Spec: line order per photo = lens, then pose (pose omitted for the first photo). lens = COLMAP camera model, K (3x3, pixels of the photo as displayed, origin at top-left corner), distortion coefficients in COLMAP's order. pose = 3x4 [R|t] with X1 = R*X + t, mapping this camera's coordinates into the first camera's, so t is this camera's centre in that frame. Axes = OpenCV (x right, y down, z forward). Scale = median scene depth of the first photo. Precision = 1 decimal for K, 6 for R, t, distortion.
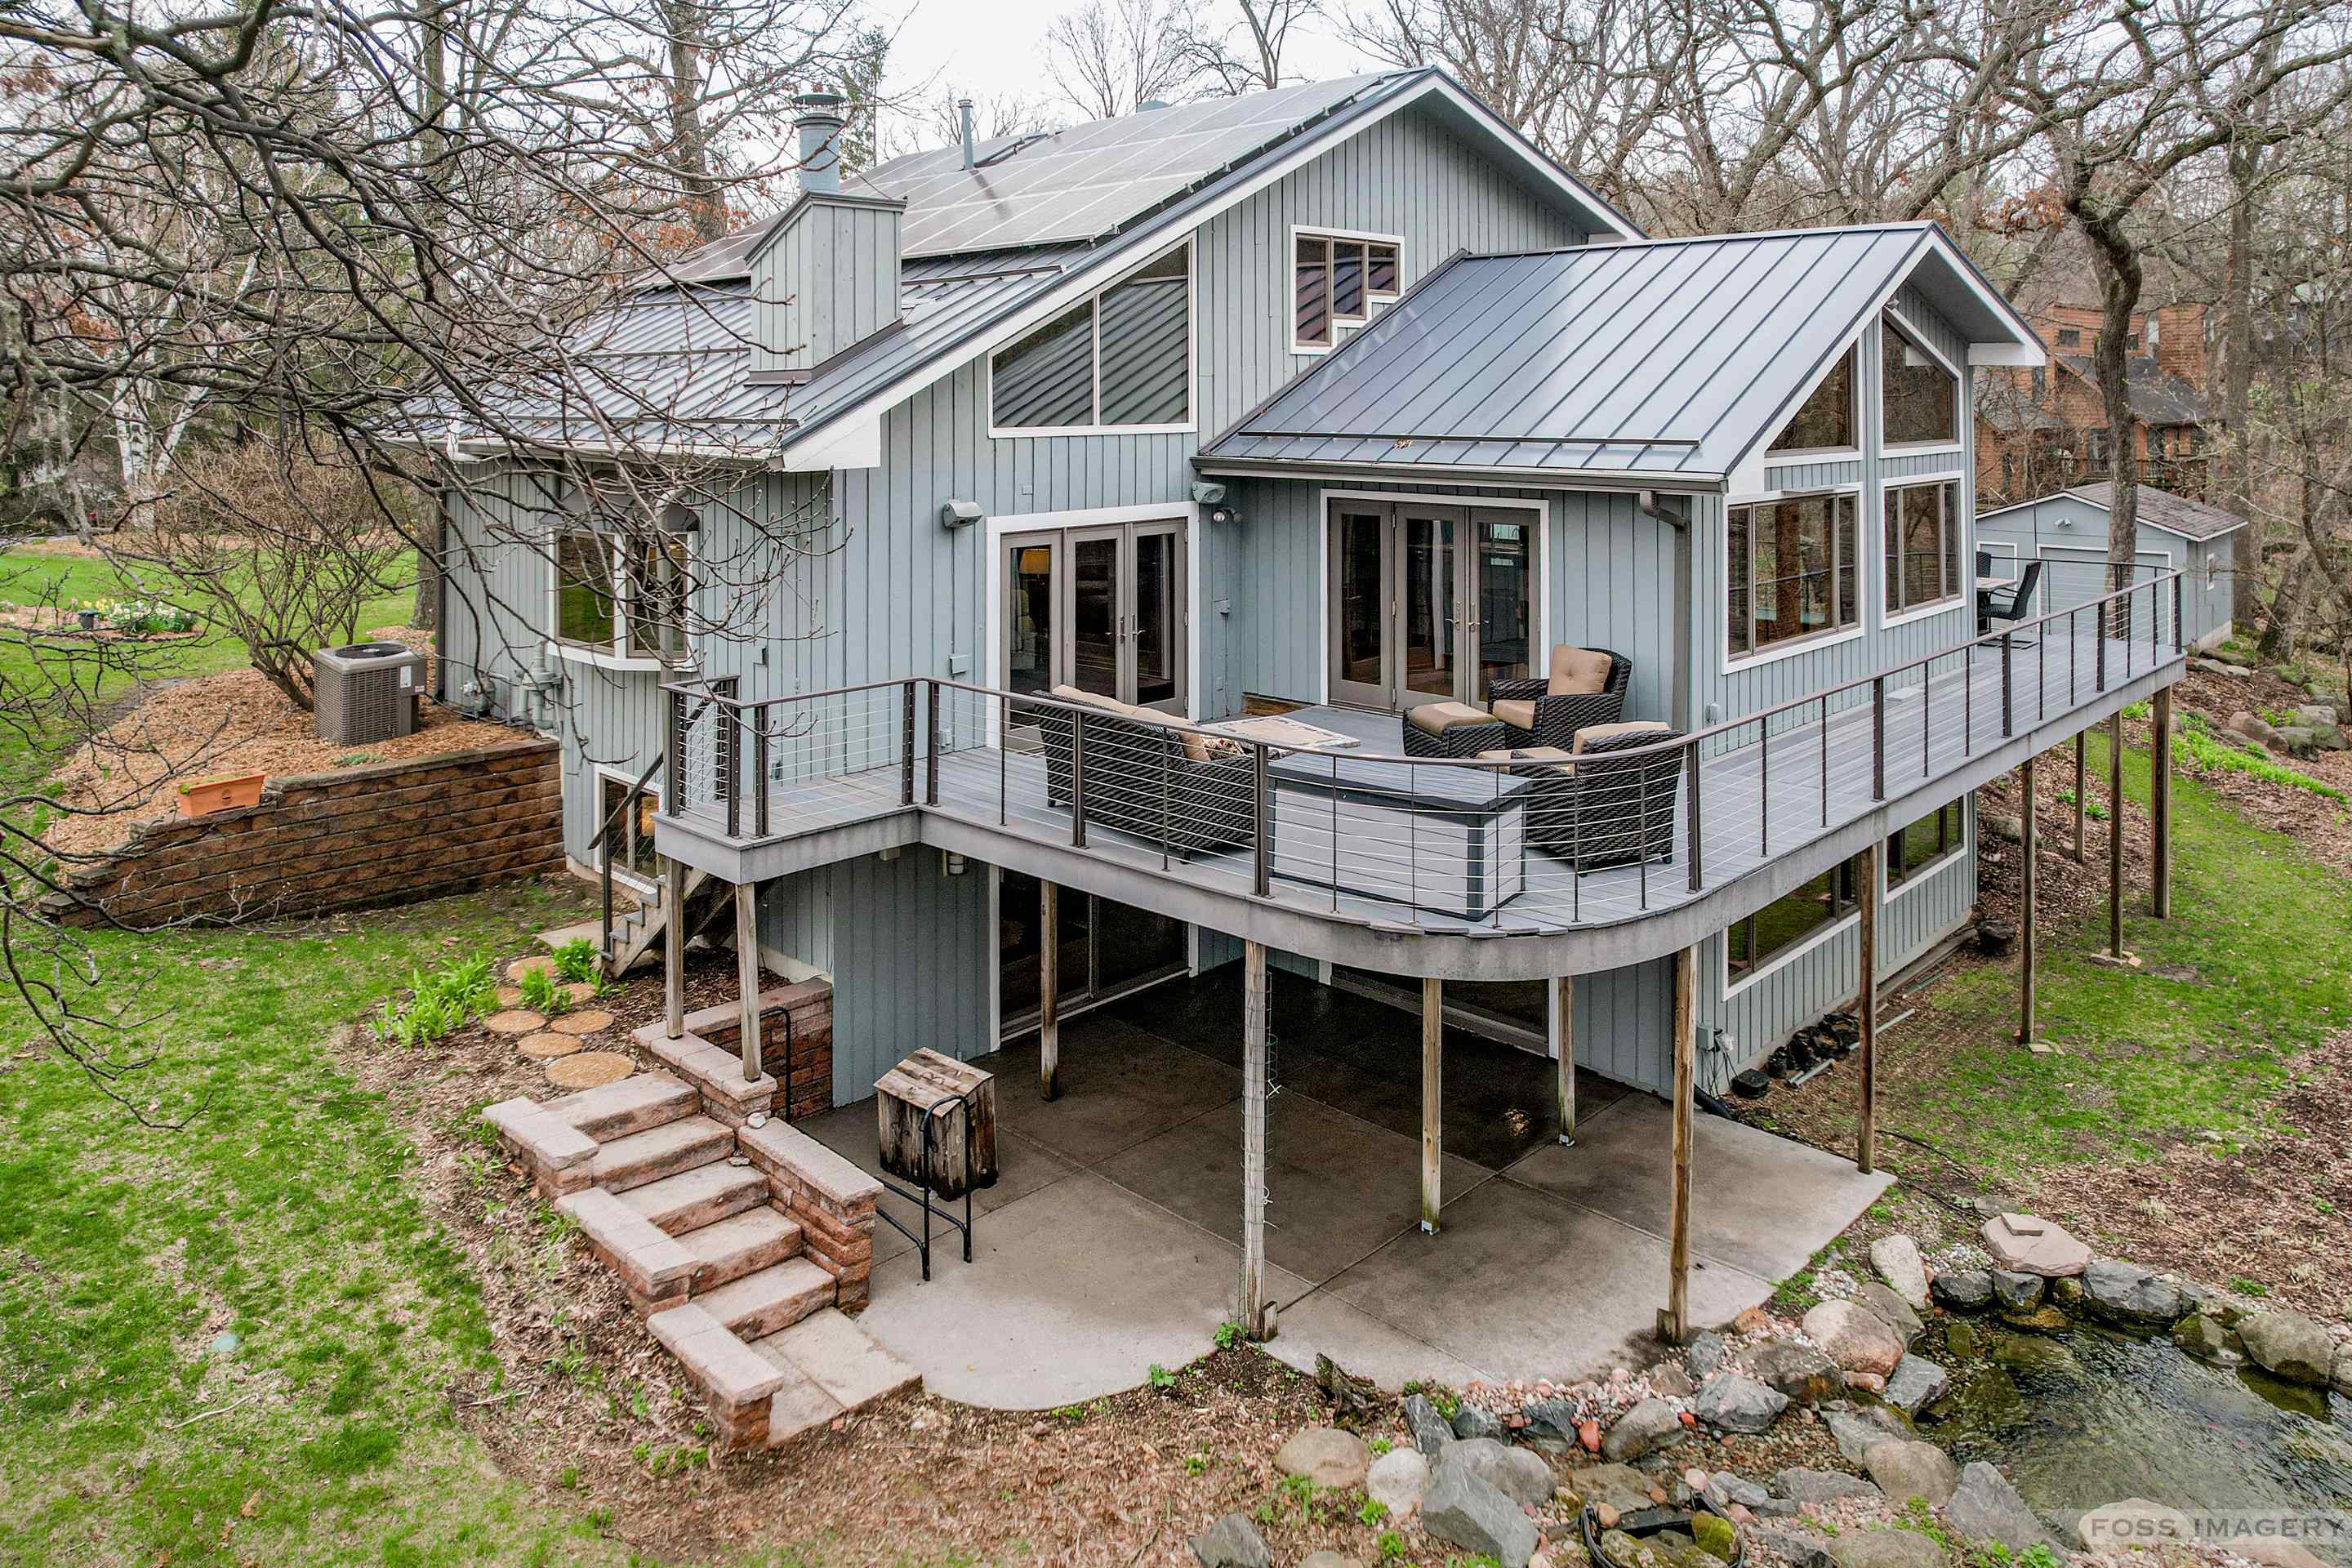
lens RADIAL K [[1551.2, 0, 1187.5], [0, 1551.2, 377.9], [0, 0, 1]] dist [-0.040029, 0.018762]
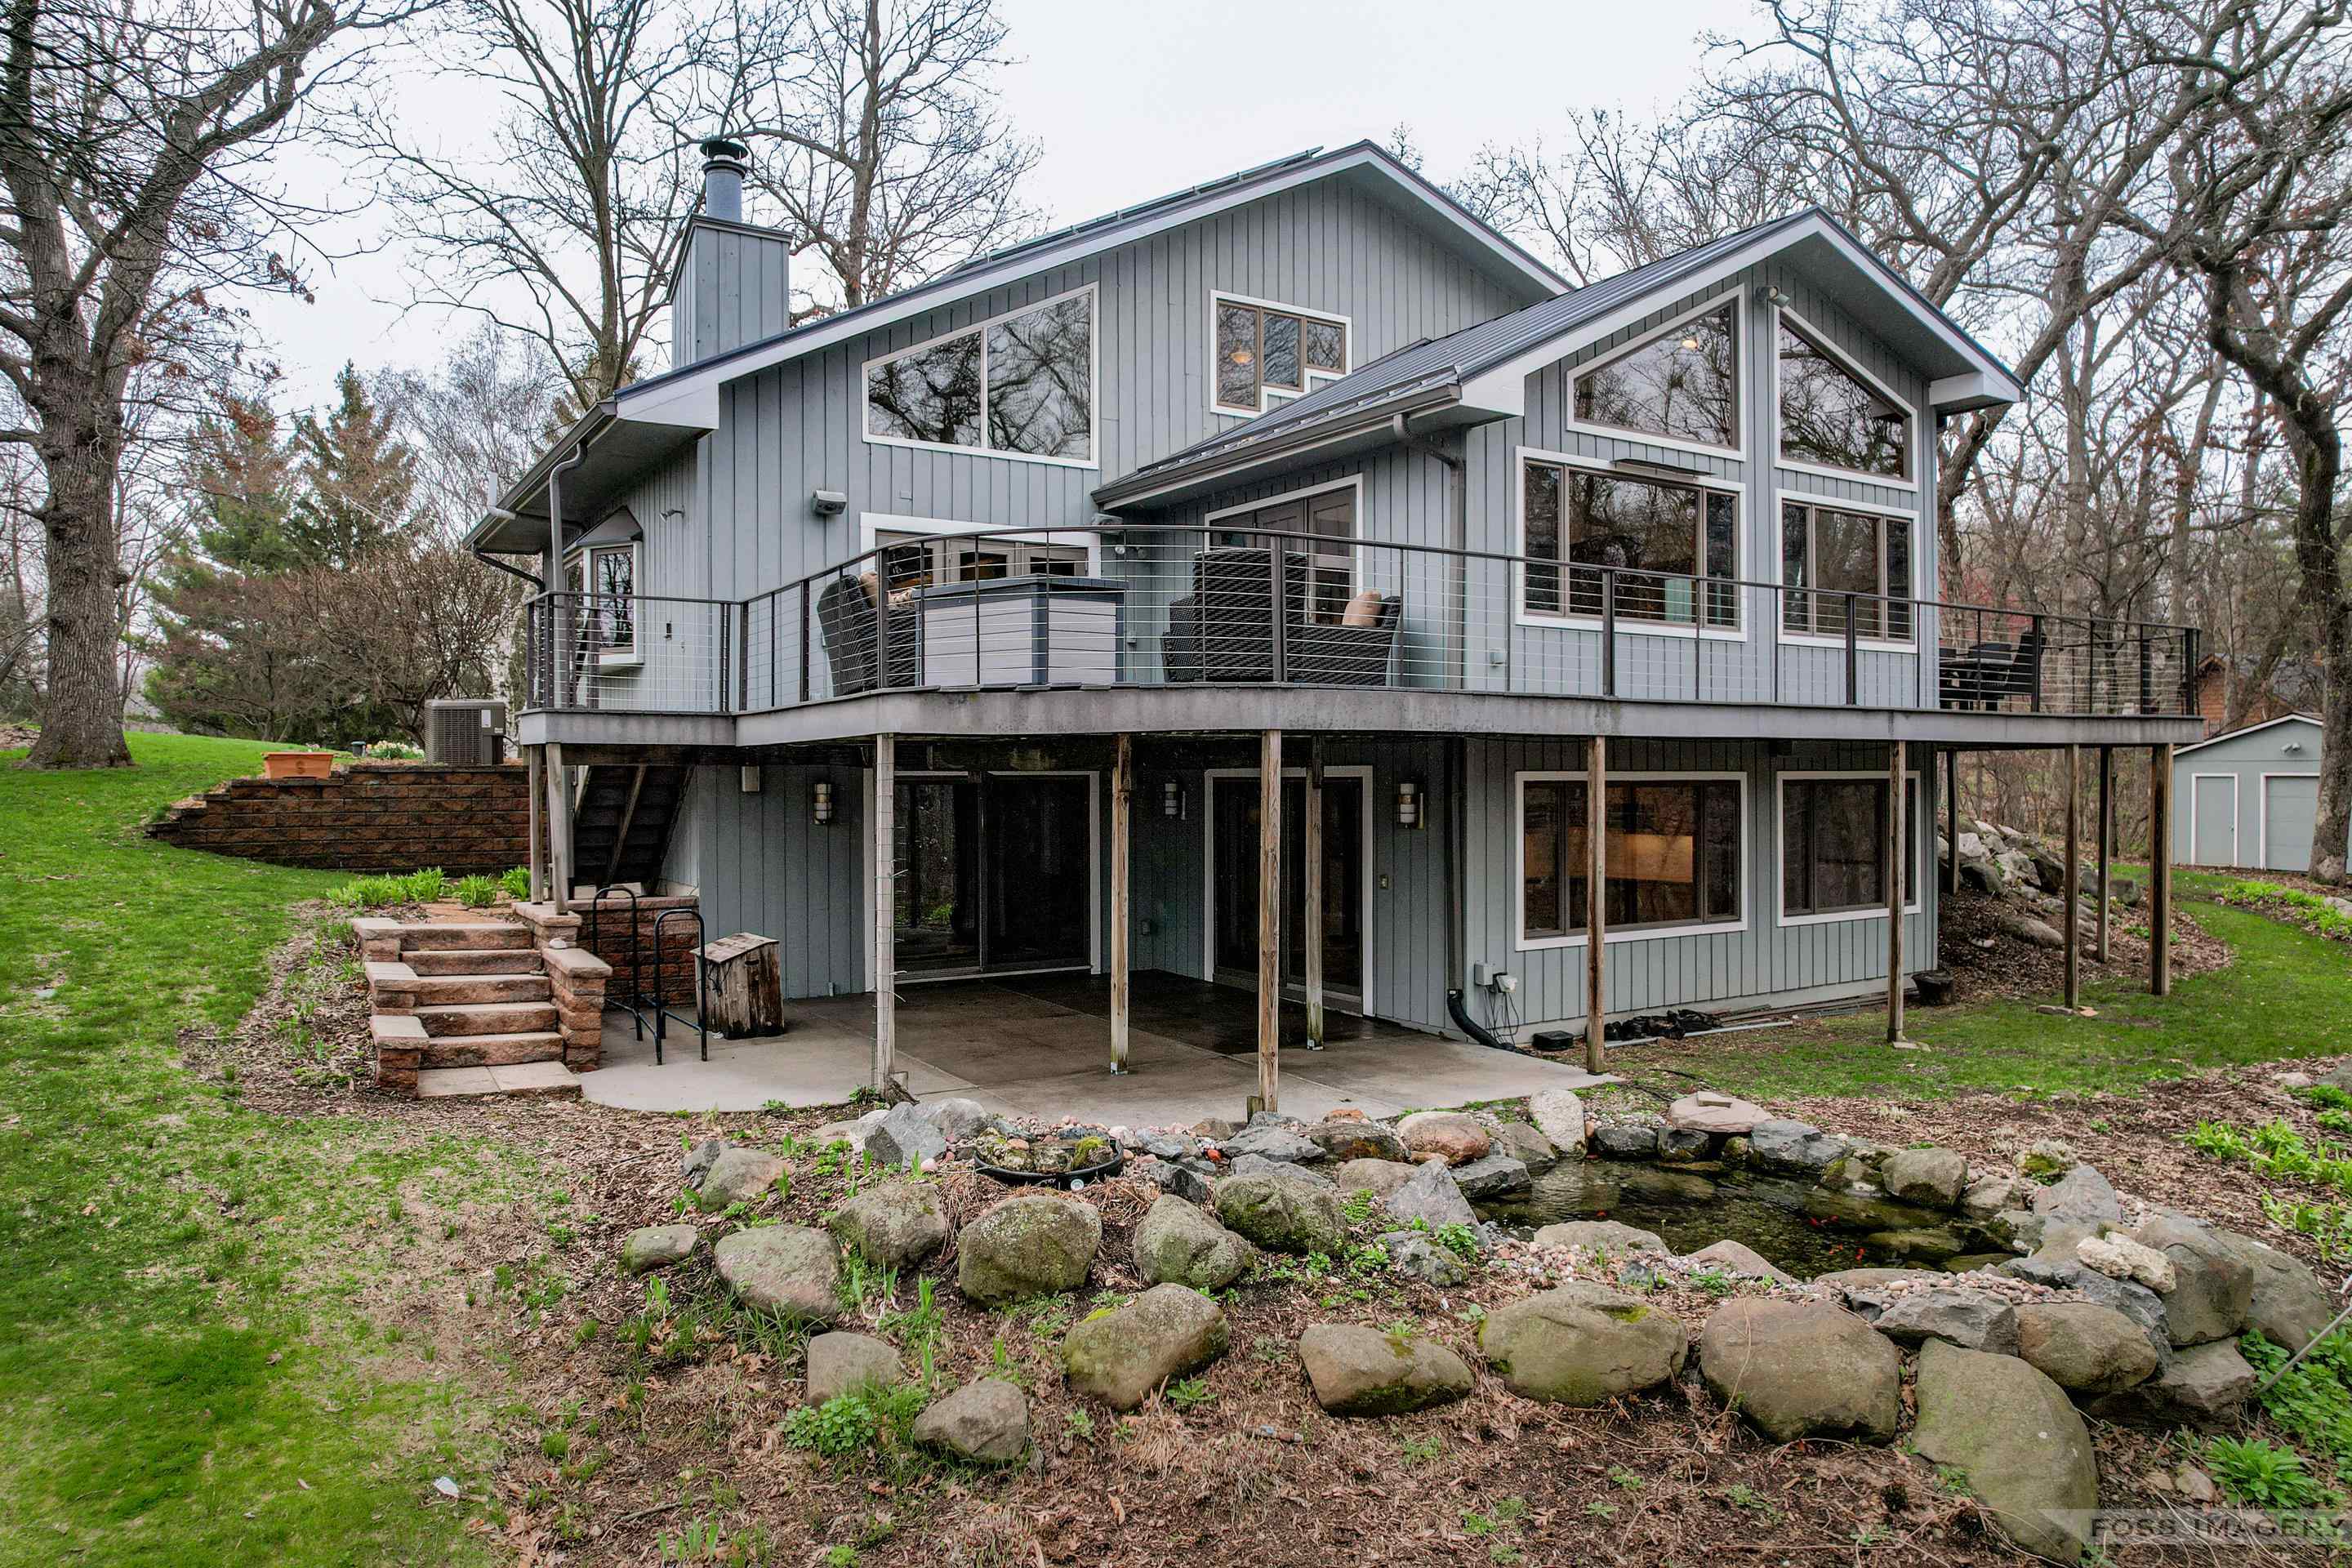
lens RADIAL K [[1445.5, 0, 1201.2], [0, 1445.5, 780.3], [0, 0, 1]] dist [-0.048433, 0.041455]
pose [[0.973304, 0.001406, -0.229517, 0.394921], [0.001994, 0.999892, 0.014585, 0.305660], [0.229512, -0.014653, 0.973195, 0.047024]]
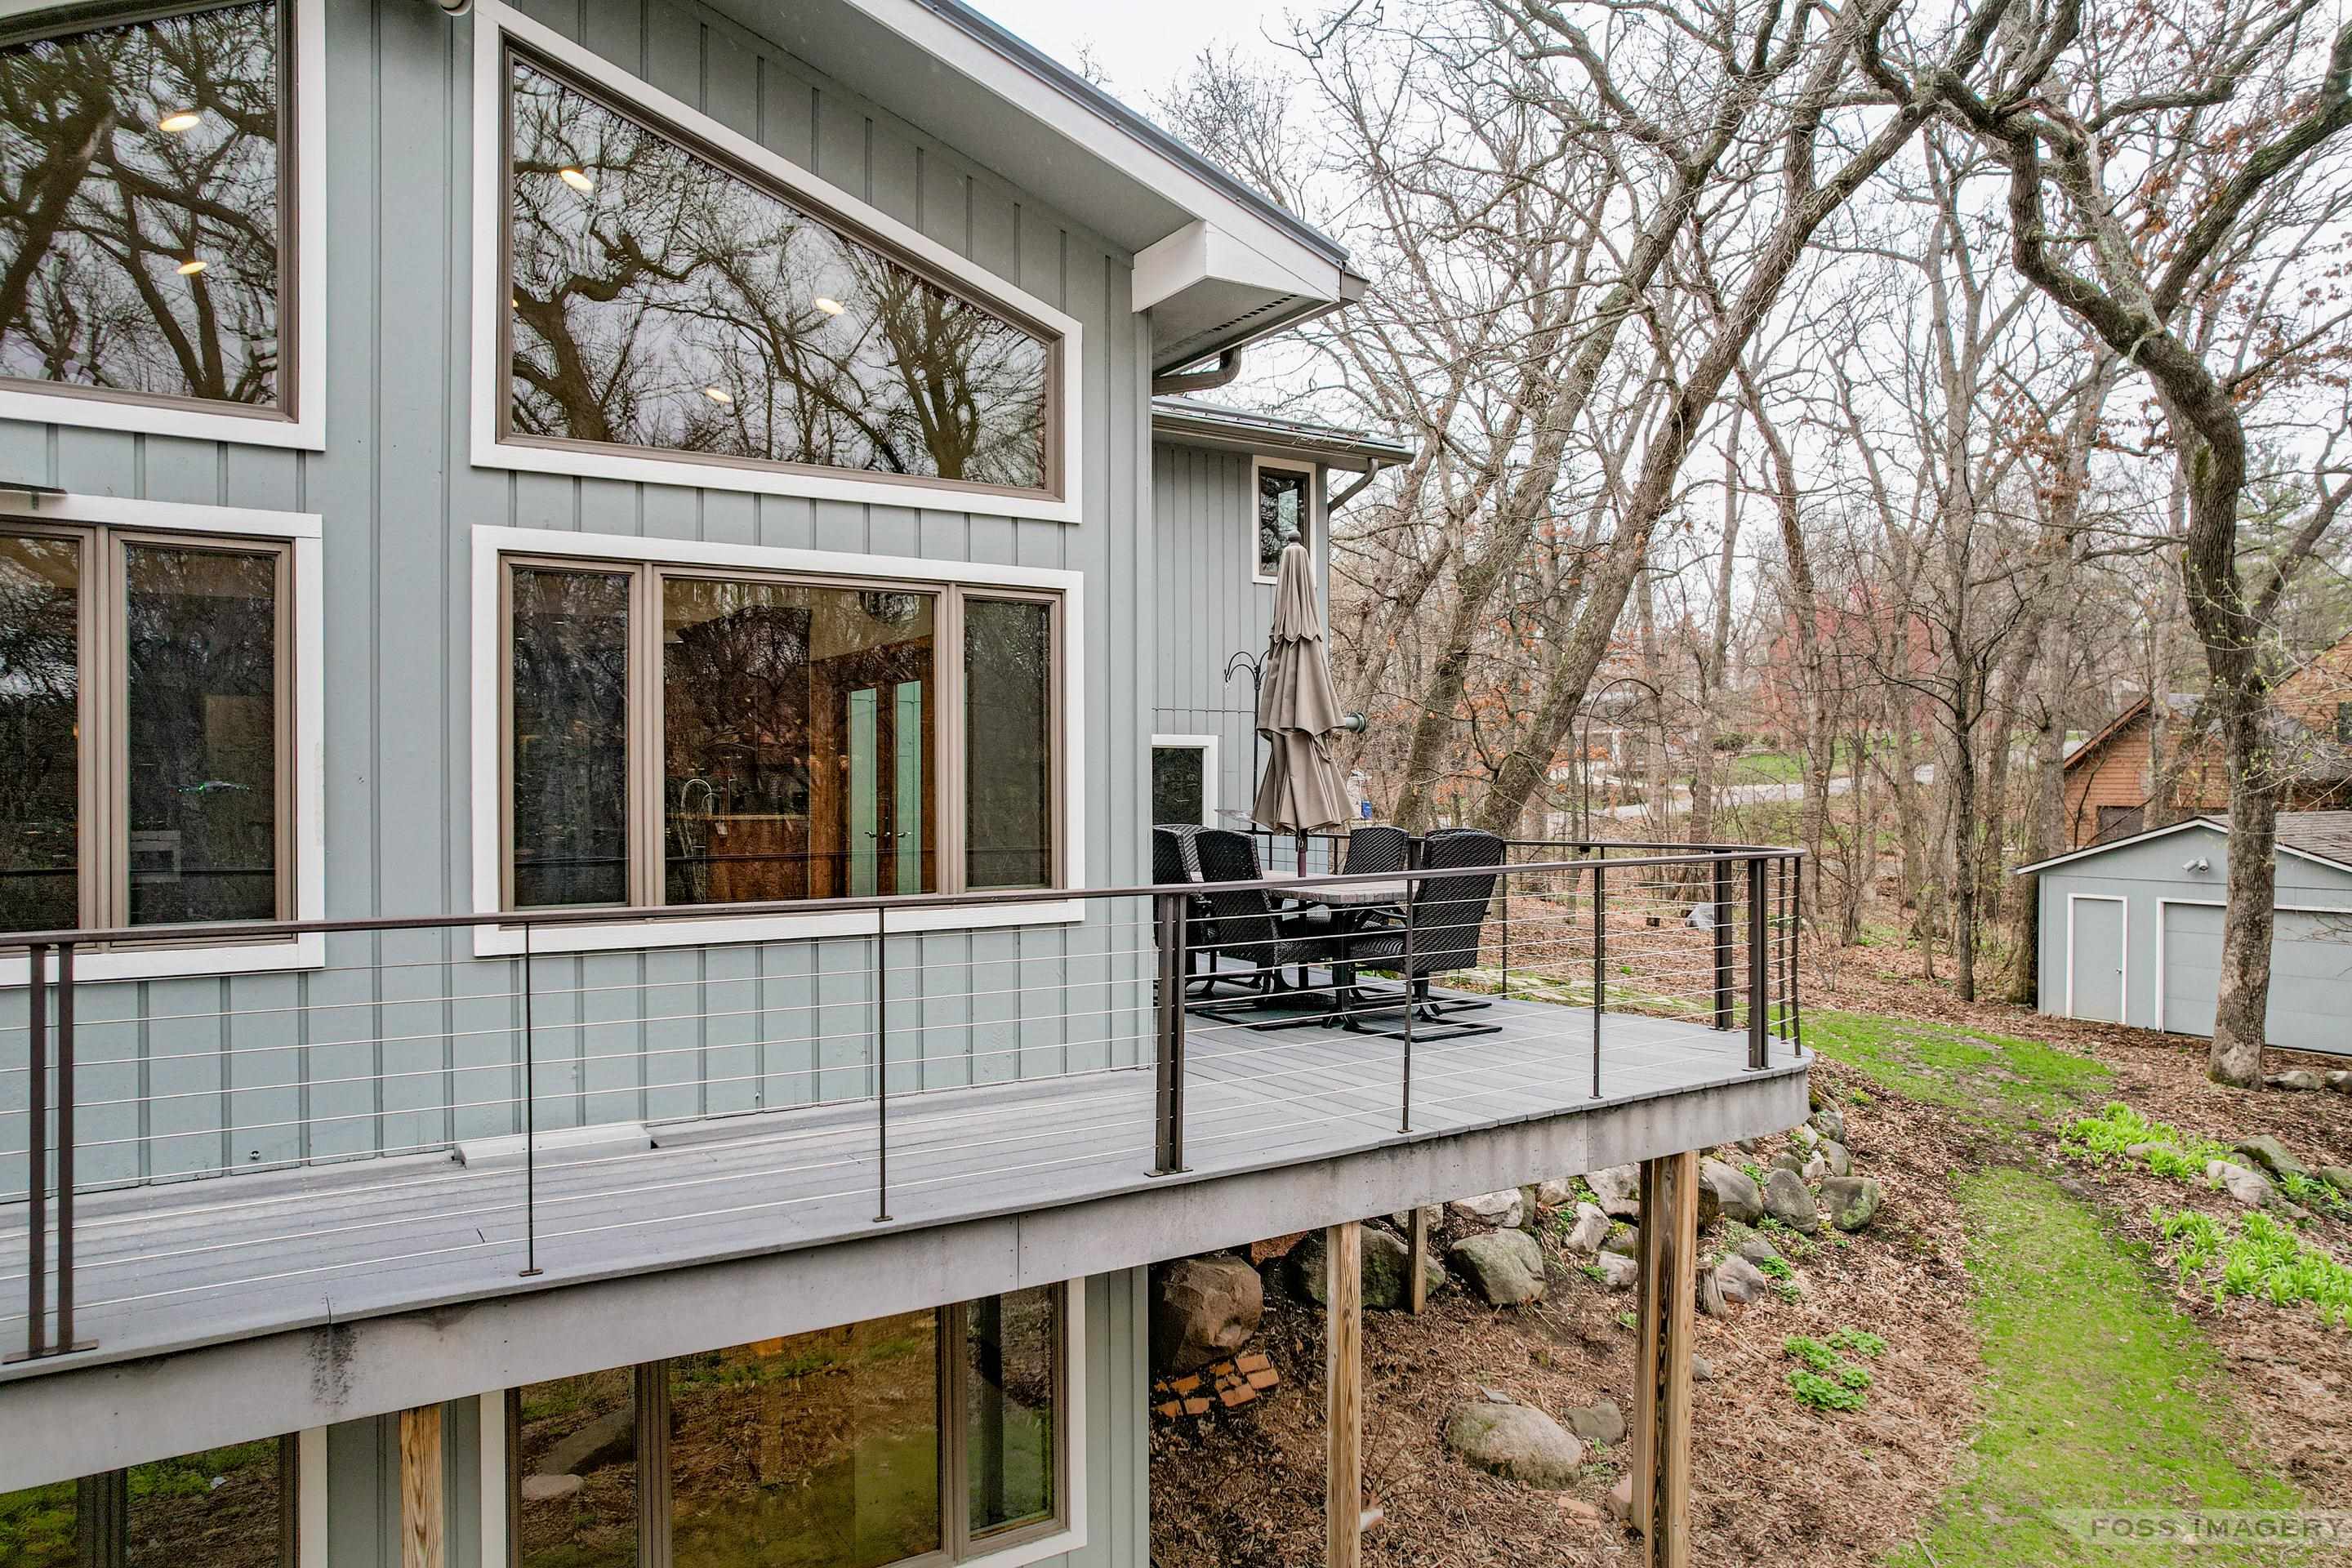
lens RADIAL K [[1500.7, 0, 1176.0], [0, 1500.7, 784.0], [0, 0, 1]] dist [-0.073775, 0.066627]
pose [[0.975821, -0.001303, -0.218569, 0.875807], [0.003445, 0.999950, 0.009419, 0.158269], [0.218546, -0.009944, 0.975776, 0.917102]]
